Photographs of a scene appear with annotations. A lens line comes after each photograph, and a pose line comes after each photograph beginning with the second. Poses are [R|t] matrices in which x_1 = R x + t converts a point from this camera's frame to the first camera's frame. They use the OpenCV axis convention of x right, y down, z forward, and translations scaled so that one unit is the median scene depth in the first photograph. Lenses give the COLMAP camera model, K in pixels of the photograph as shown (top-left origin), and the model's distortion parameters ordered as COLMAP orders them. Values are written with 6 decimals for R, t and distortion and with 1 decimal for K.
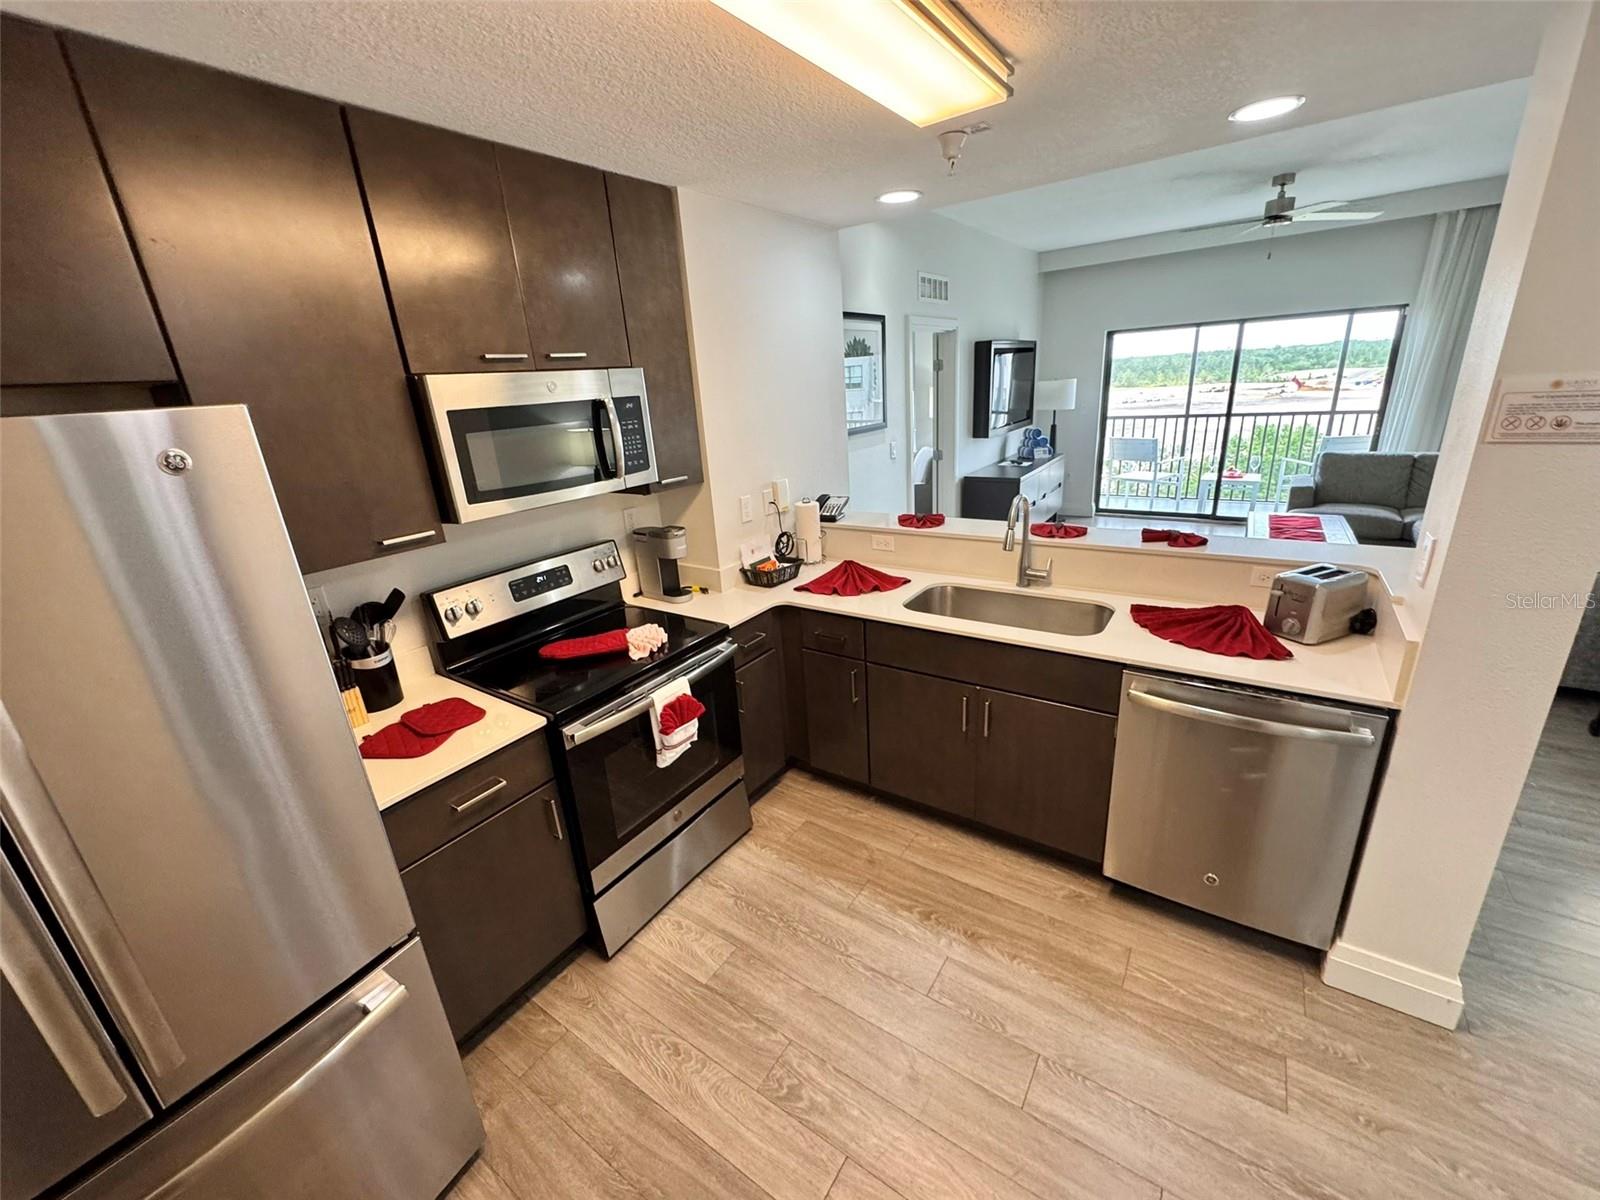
lens RADIAL K [[635.8, 0, 803.7], [0, 635.8, 597.7], [0, 0, 1]] dist [-0.001298, -0.000323]
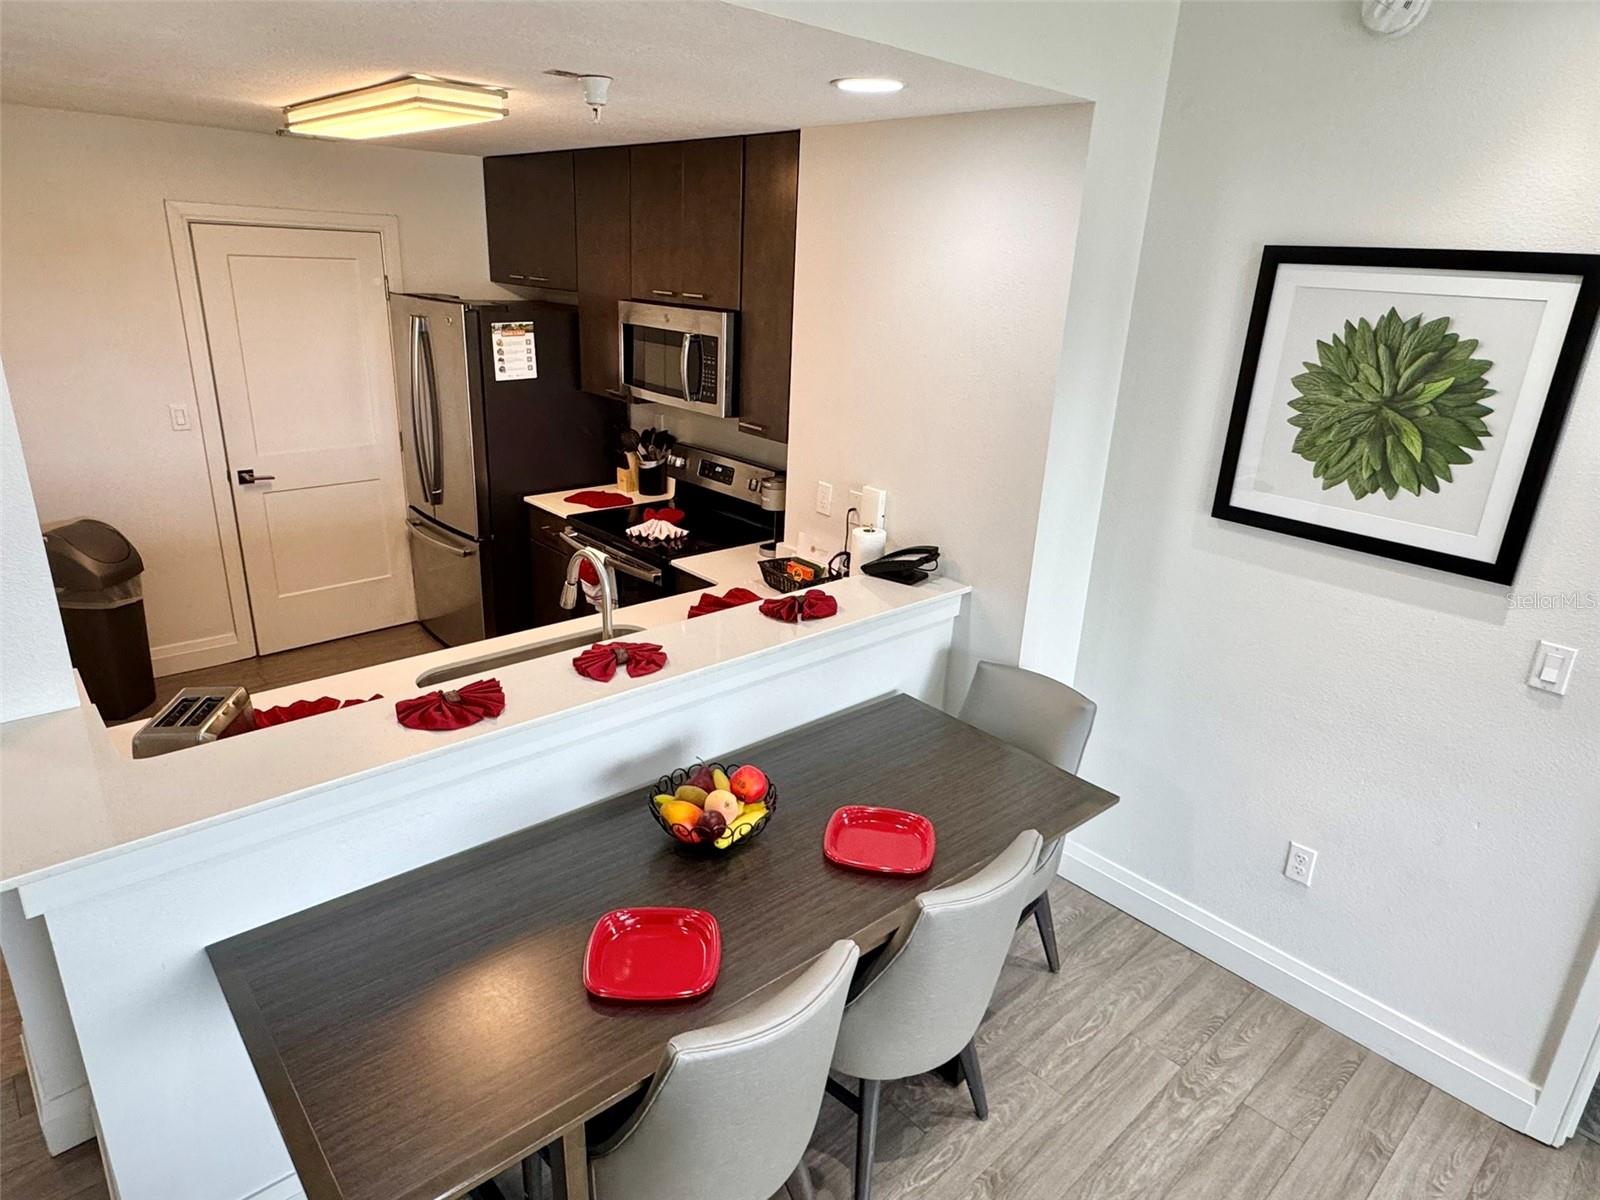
lens RADIAL K [[957.4, 0, 798.2], [0, 957.4, 602.8], [0, 0, 1]] dist [-0.005624, -0.001221]
pose [[-0.234484, 0.380099, -0.894730, 1.352690], [-0.345817, 0.827570, 0.442198, -0.713296], [0.908531, 0.413101, -0.062607, 1.413456]]
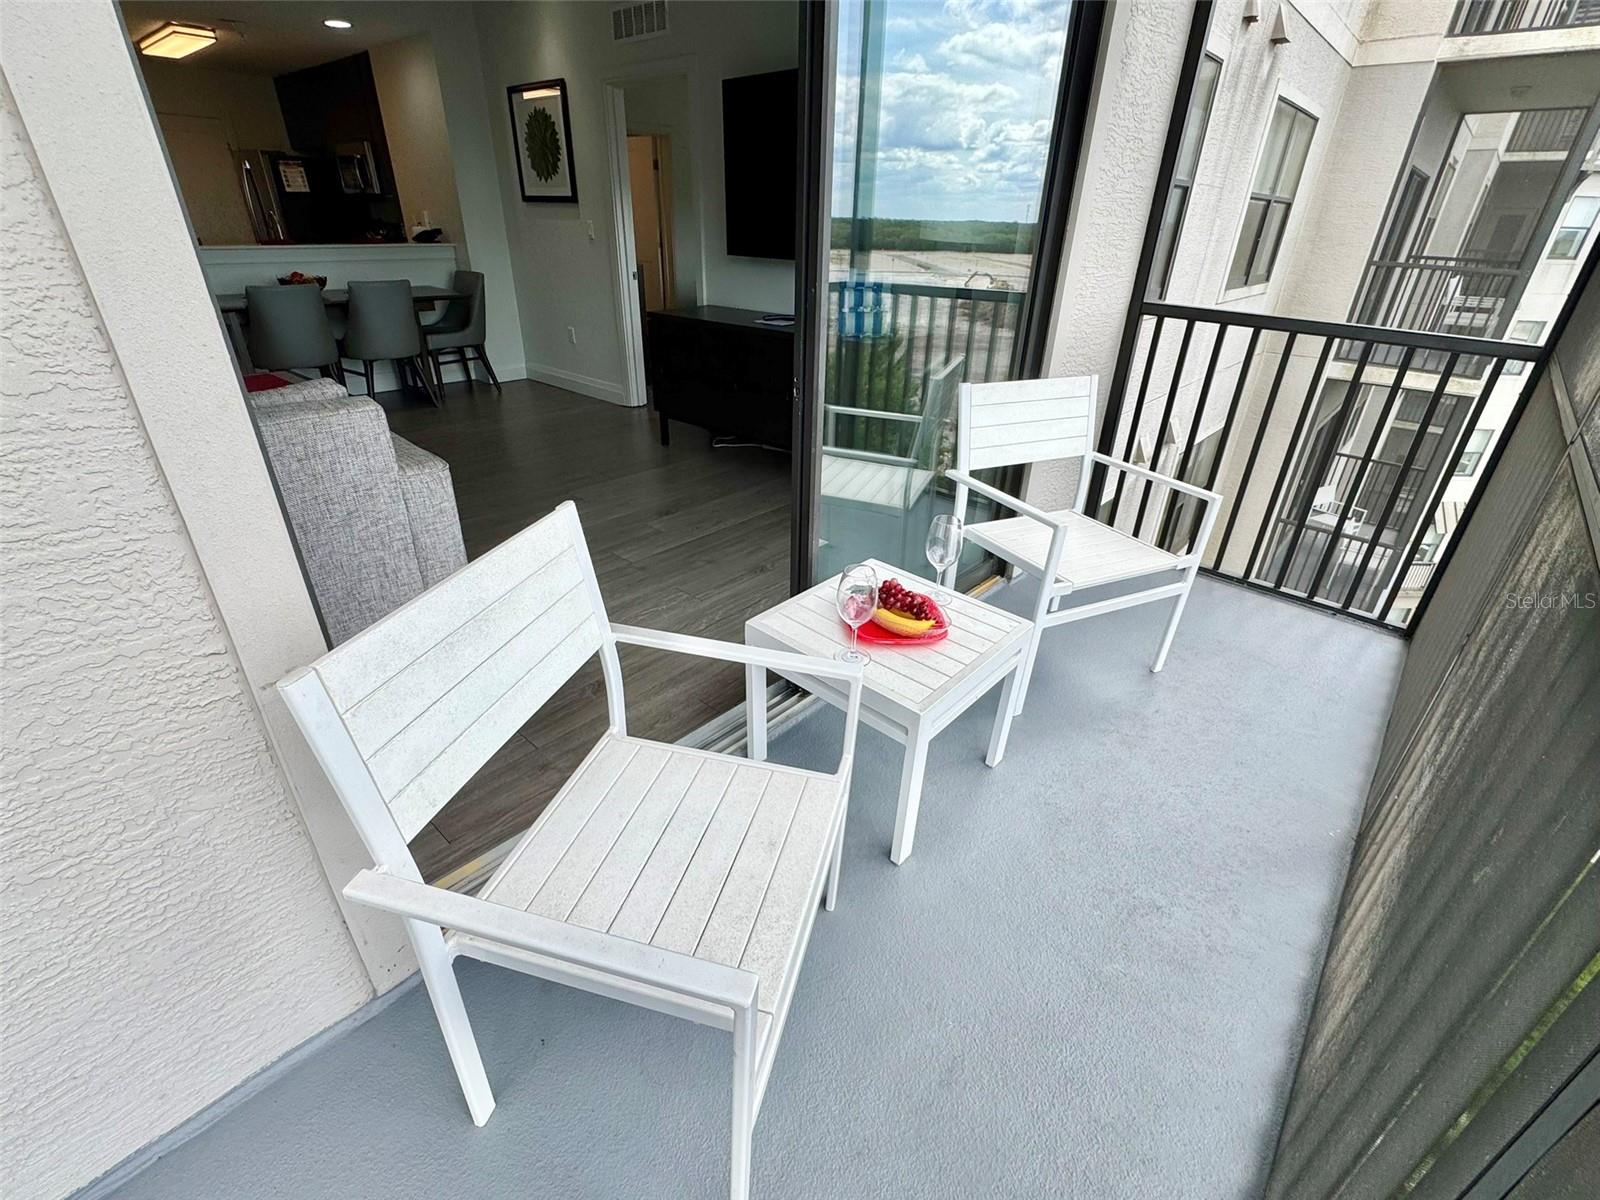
lens RADIAL K [[718.7, 0, 793.0], [0, 718.7, 601.4], [0, 0, 1]] dist [0.000459, -0.000108]
pose [[-0.130874, 0.523020, -0.842212, 2.812793], [-0.334032, 0.776585, 0.534171, -1.019388], [0.933432, 0.351235, 0.073071, 2.969002]]
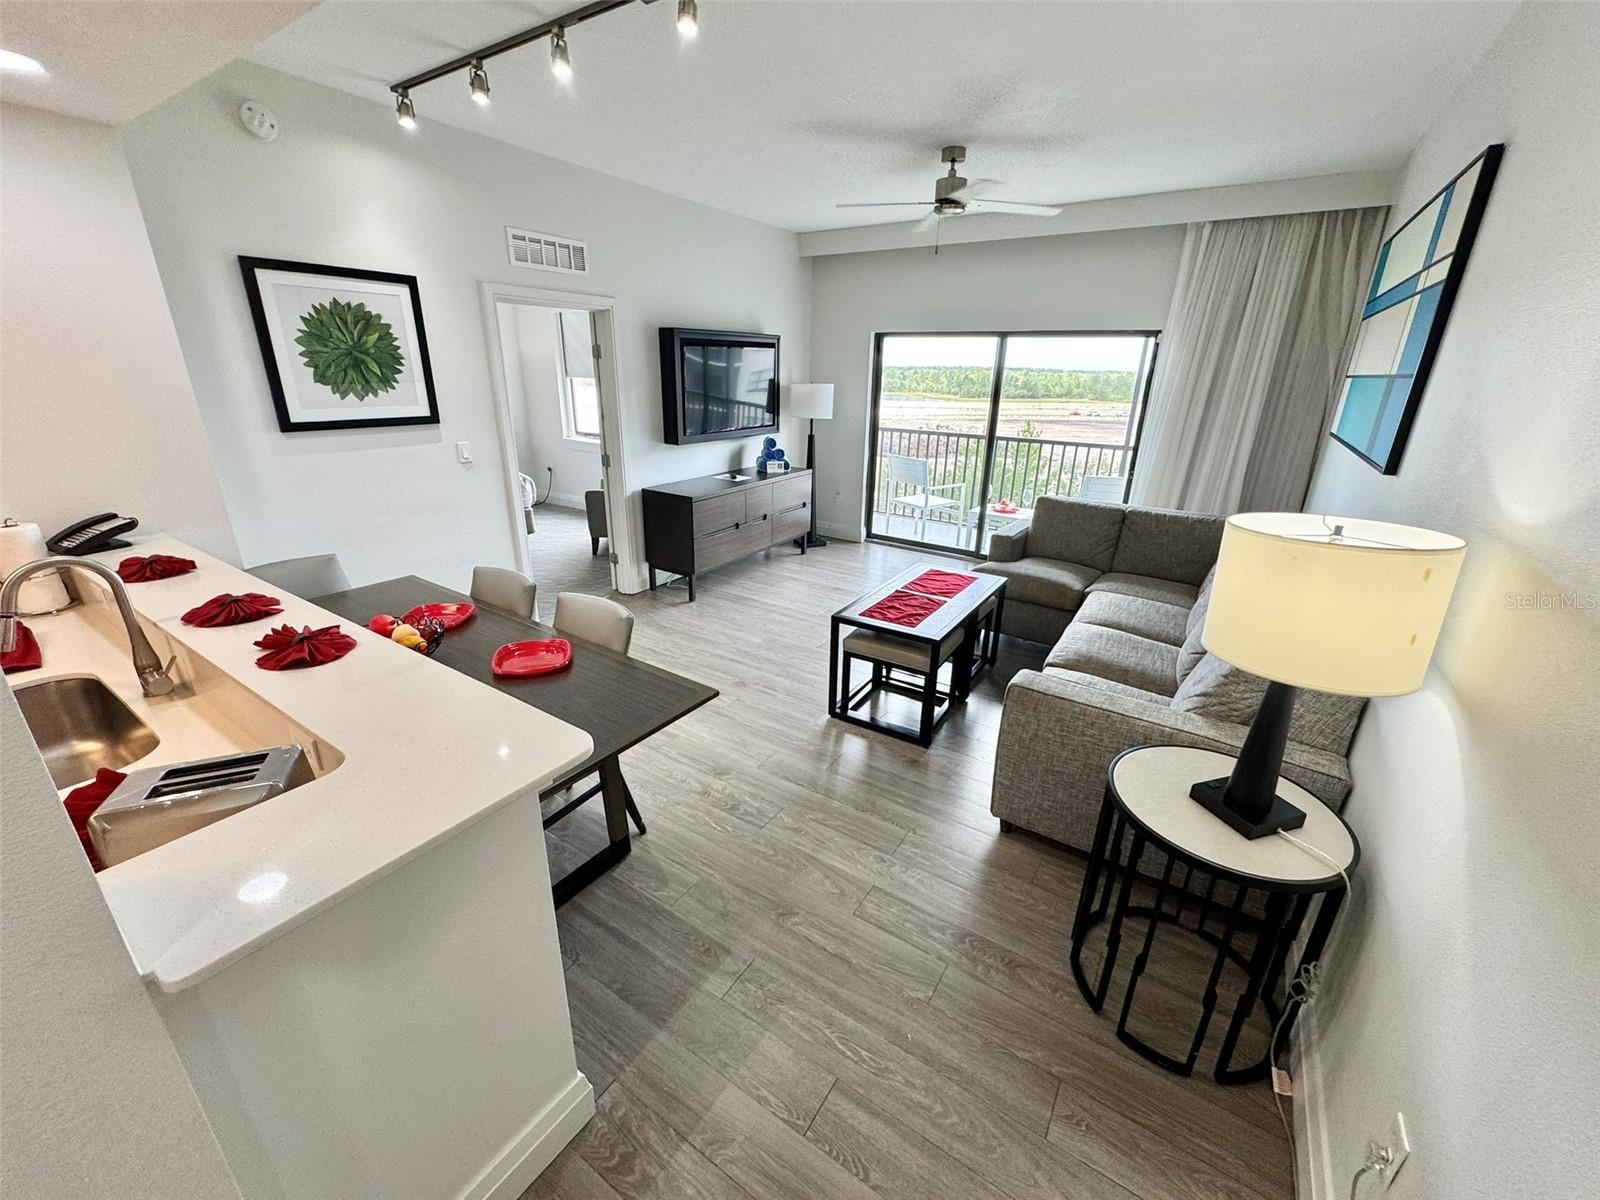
lens RADIAL K [[635.8, 0, 799.8], [0, 635.8, 596.8], [0, 0, 1]] dist [-0.001298, -0.000323]
pose [[0.996117, 0.074077, 0.047577, 1.116378], [-0.074992, 0.997027, 0.017723, -0.206171], [-0.046123, -0.021222, 0.998710, 0.394977]]
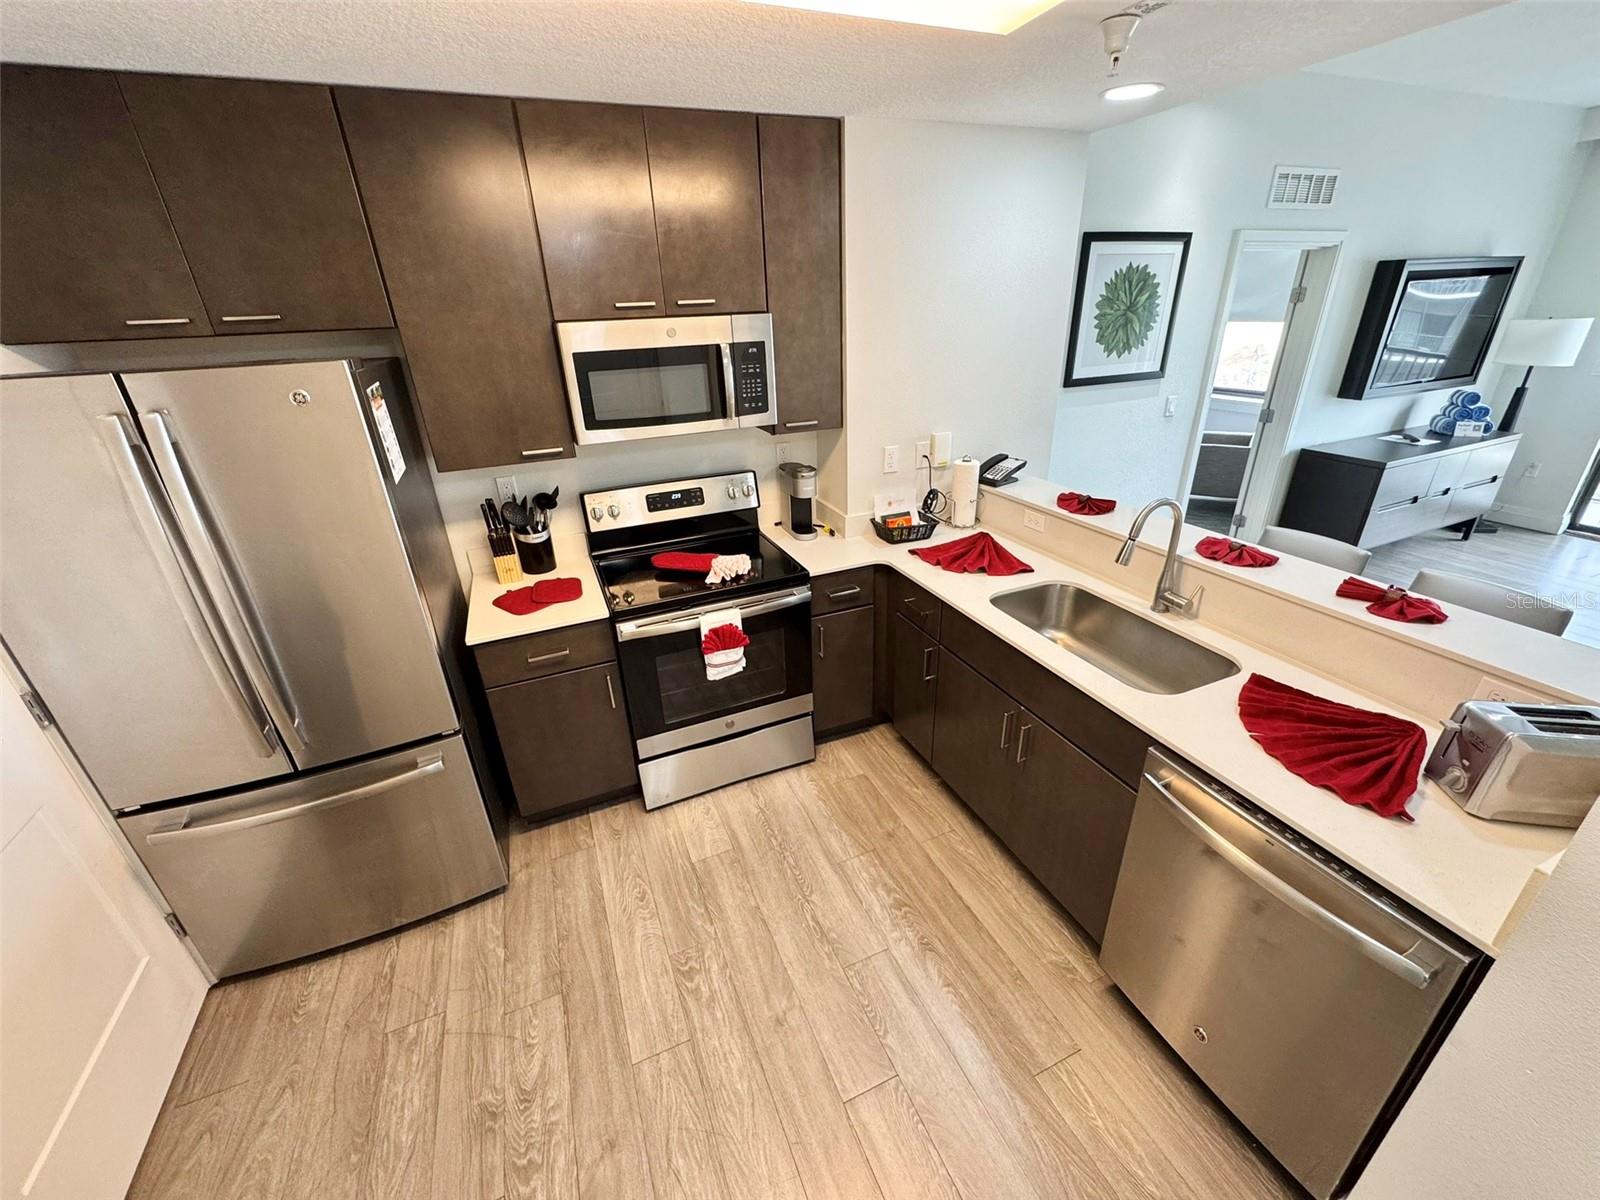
lens RADIAL K [[635.8, 0, 803.8], [0, 635.8, 599.0], [0, 0, 1]] dist [-0.001298, -0.000323]
pose [[0.844183, 0.255885, -0.471040, 0.400323], [-0.191129, 0.964640, 0.181489, -0.108411], [0.500824, -0.063181, 0.863240, 0.096300]]
